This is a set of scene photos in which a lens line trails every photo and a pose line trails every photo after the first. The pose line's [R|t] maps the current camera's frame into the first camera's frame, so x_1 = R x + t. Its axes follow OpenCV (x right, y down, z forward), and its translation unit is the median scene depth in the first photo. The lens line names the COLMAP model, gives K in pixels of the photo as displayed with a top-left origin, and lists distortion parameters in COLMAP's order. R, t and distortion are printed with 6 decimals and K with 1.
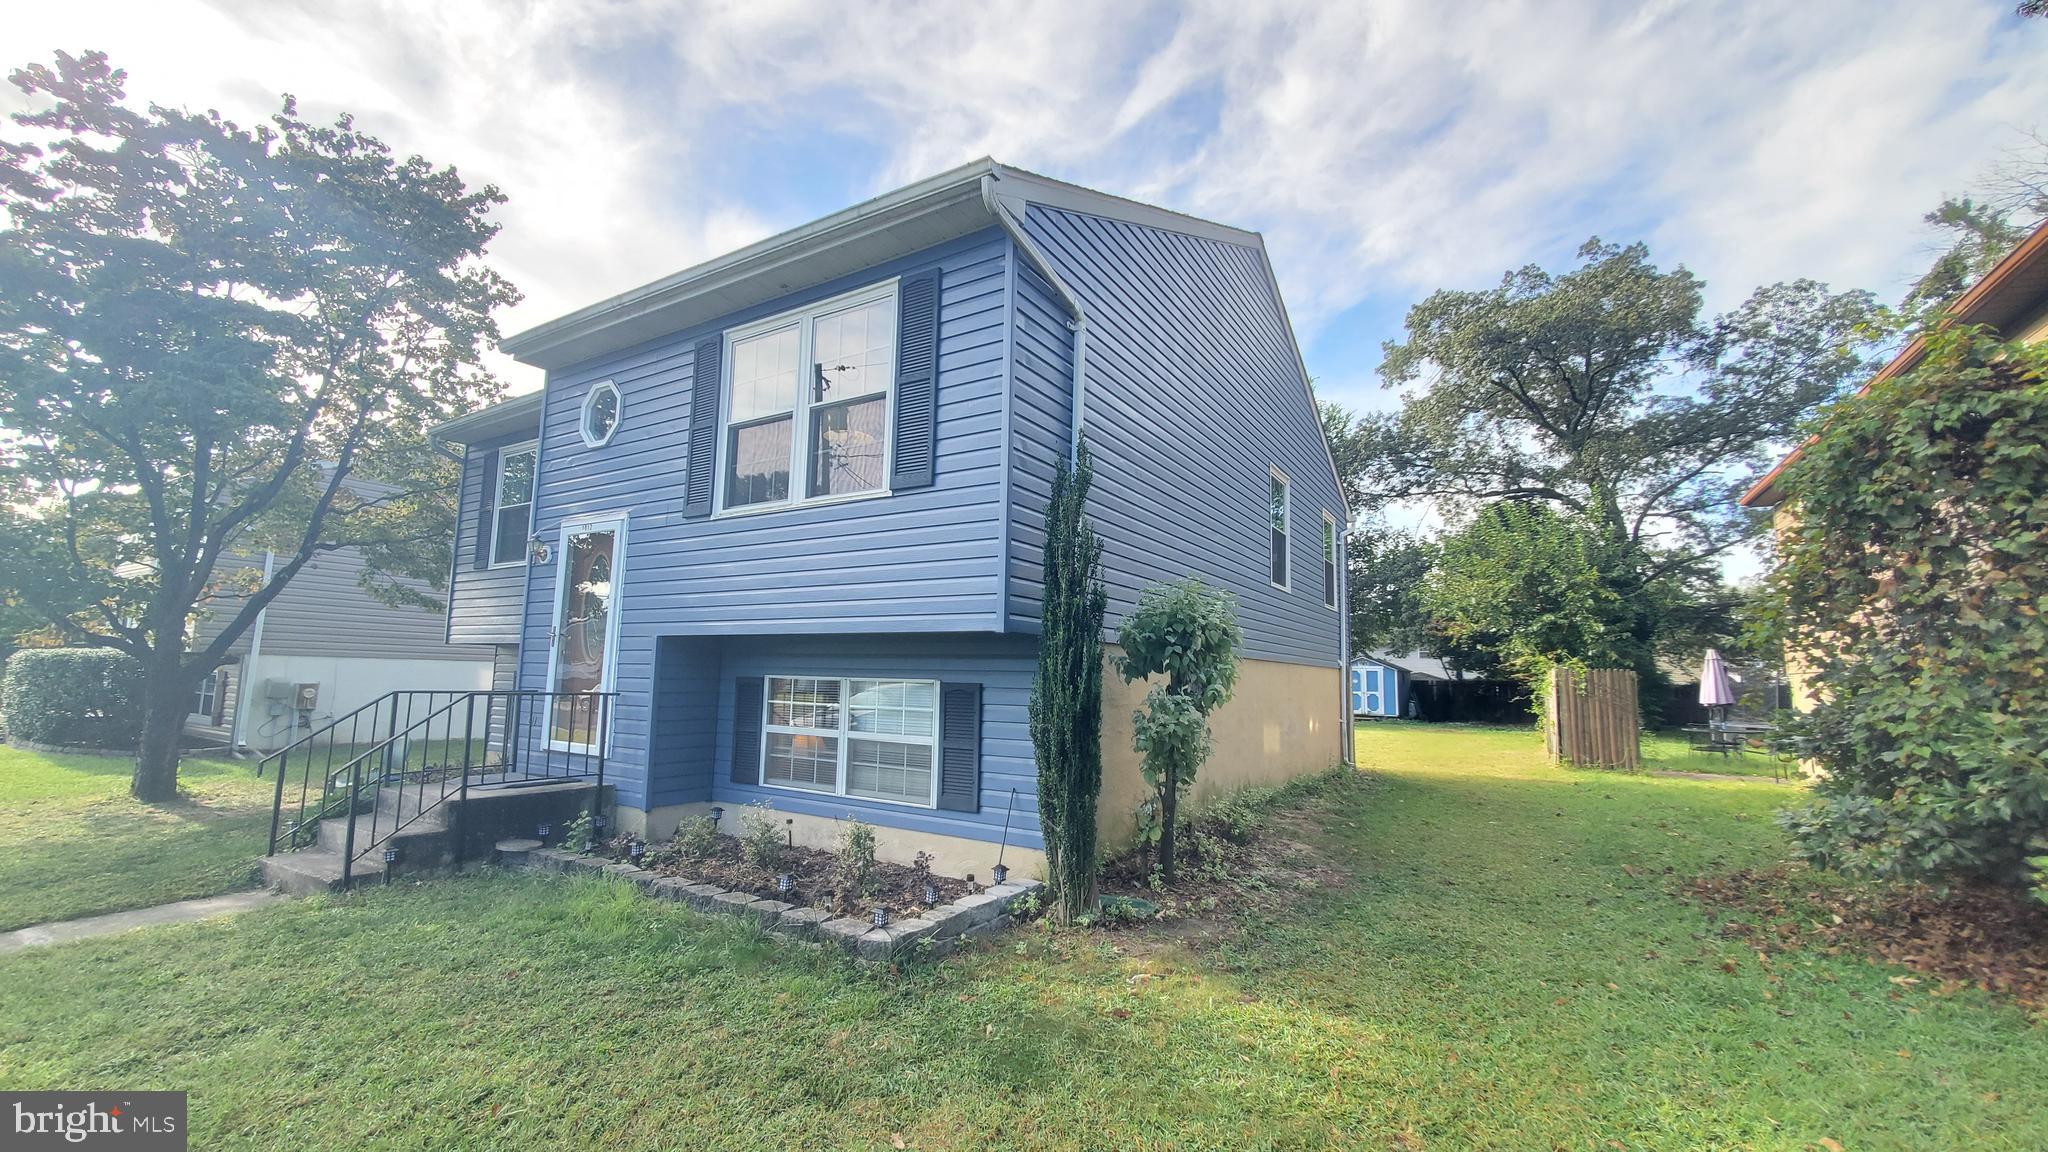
lens RADIAL K [[814.3, 0, 1014.4], [0, 814.3, 580.8], [0, 0, 1]] dist [-0.000092, -0.000585]
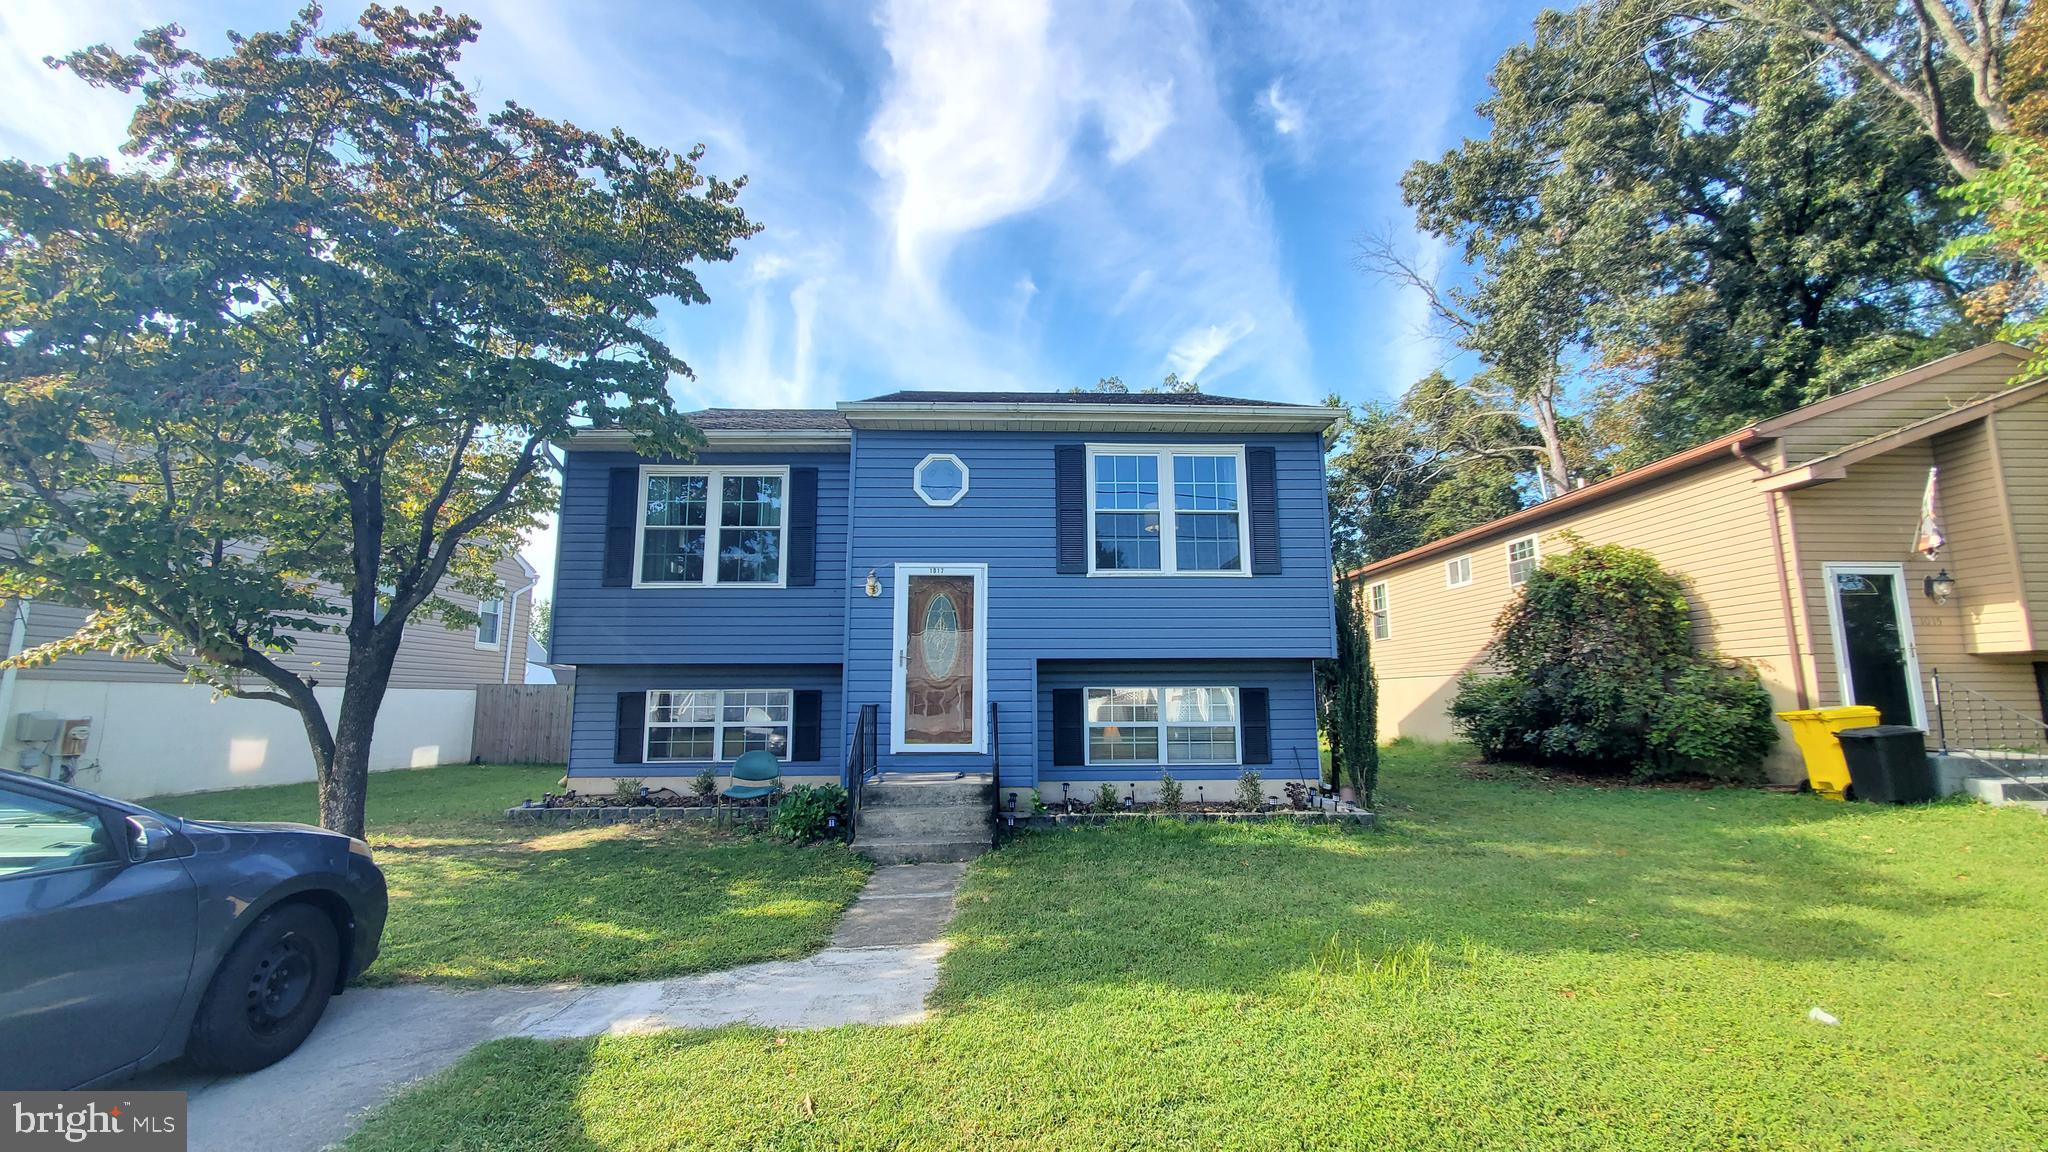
lens RADIAL K [[802.1, 0, 1024.0], [0, 802.1, 576.0], [0, 0, 1]] dist [0.001699, 0.000220]
pose [[0.834815, 0.056569, 0.547616, -1.123345], [-0.042967, 0.998368, -0.037631, -0.017664], [-0.548851, 0.007885, 0.835883, -0.100886]]
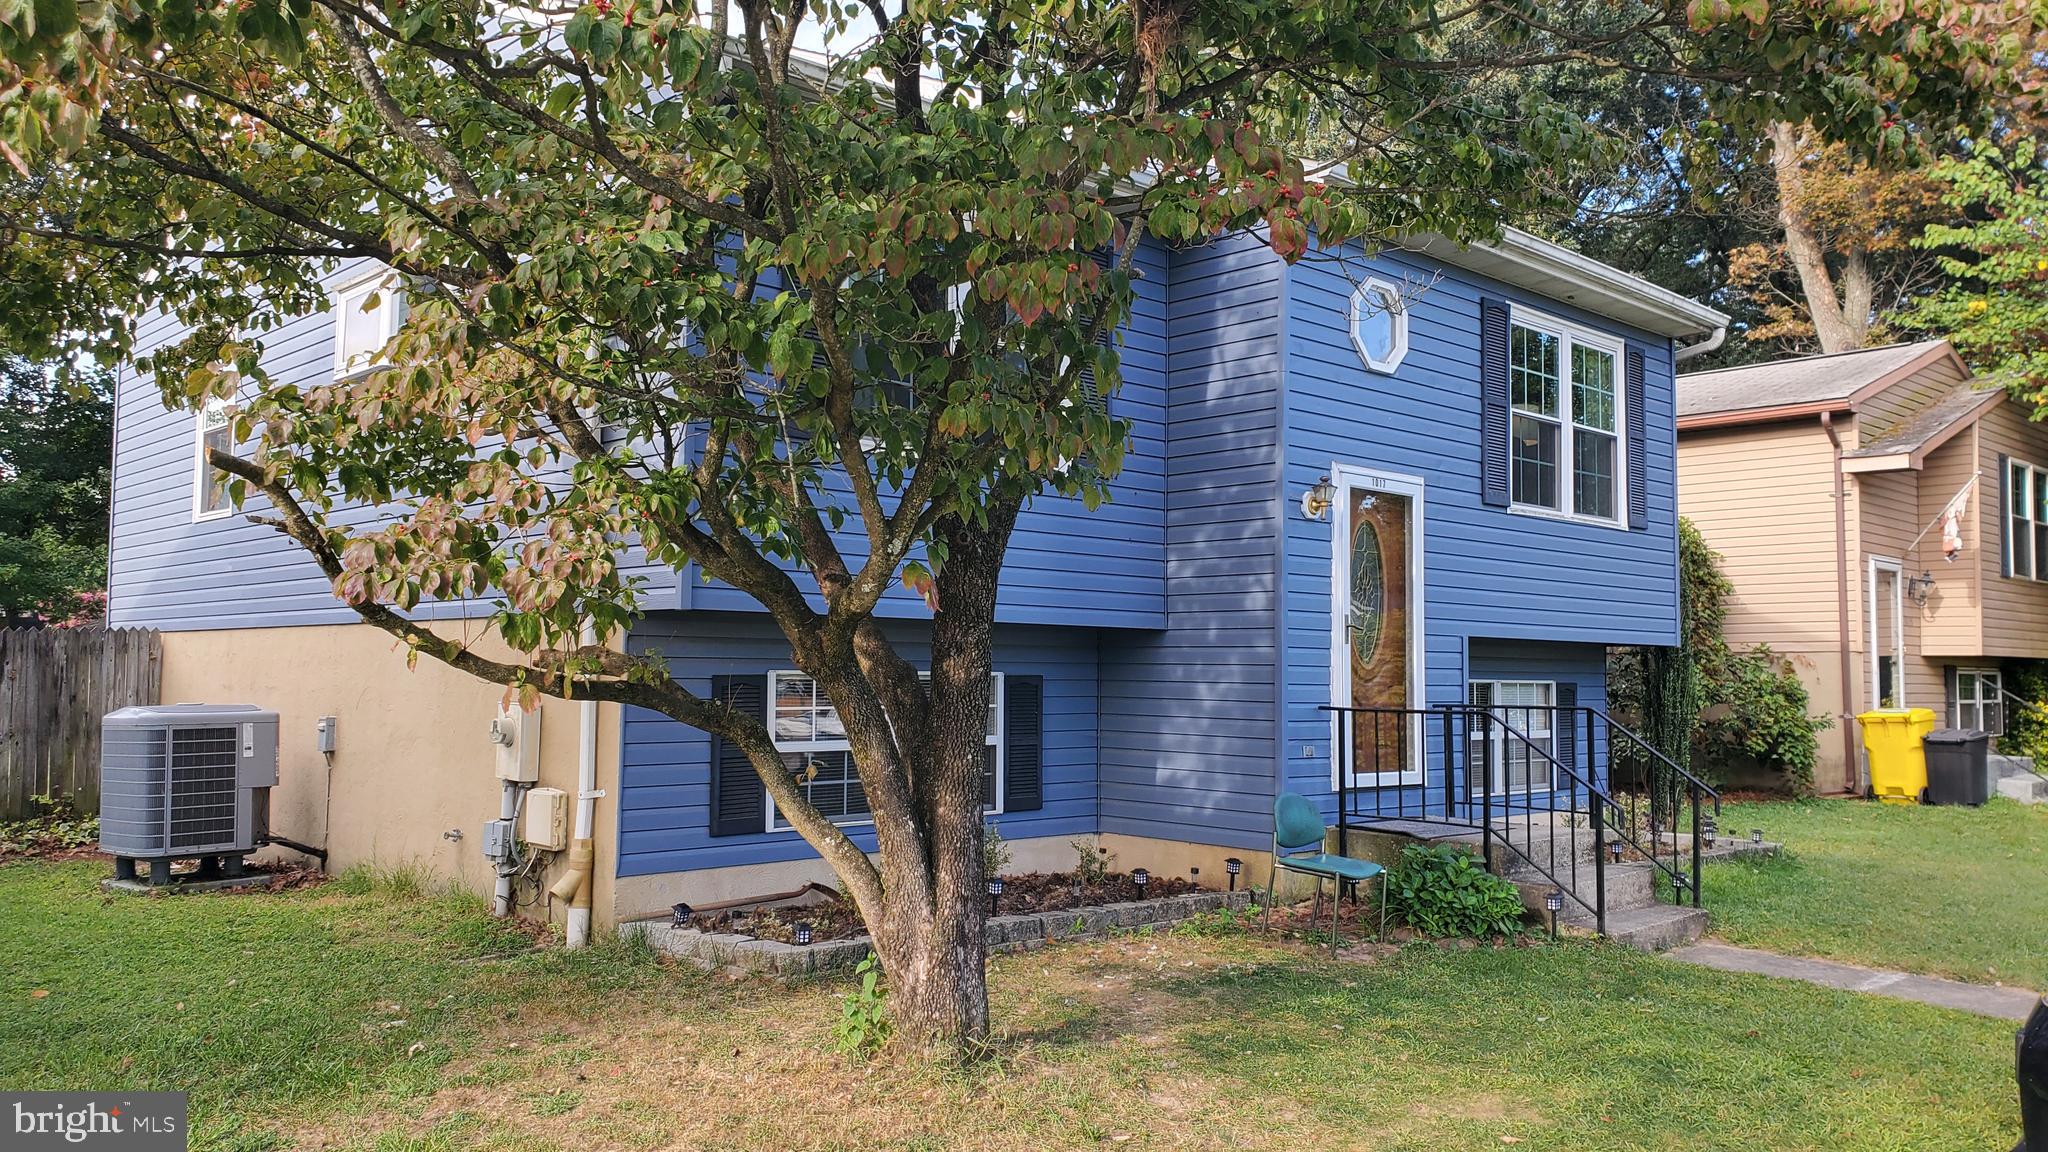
lens RADIAL K [[1583.5, 0, 1018.9], [0, 1583.5, 568.2], [0, 0, 1]] dist [0.005600, 0.006250]
pose [[0.261314, 0.043796, 0.964260, -2.056435], [-0.124414, 0.992166, -0.011348, 0.070096], [-0.957202, -0.117002, 0.264715, 0.962942]]
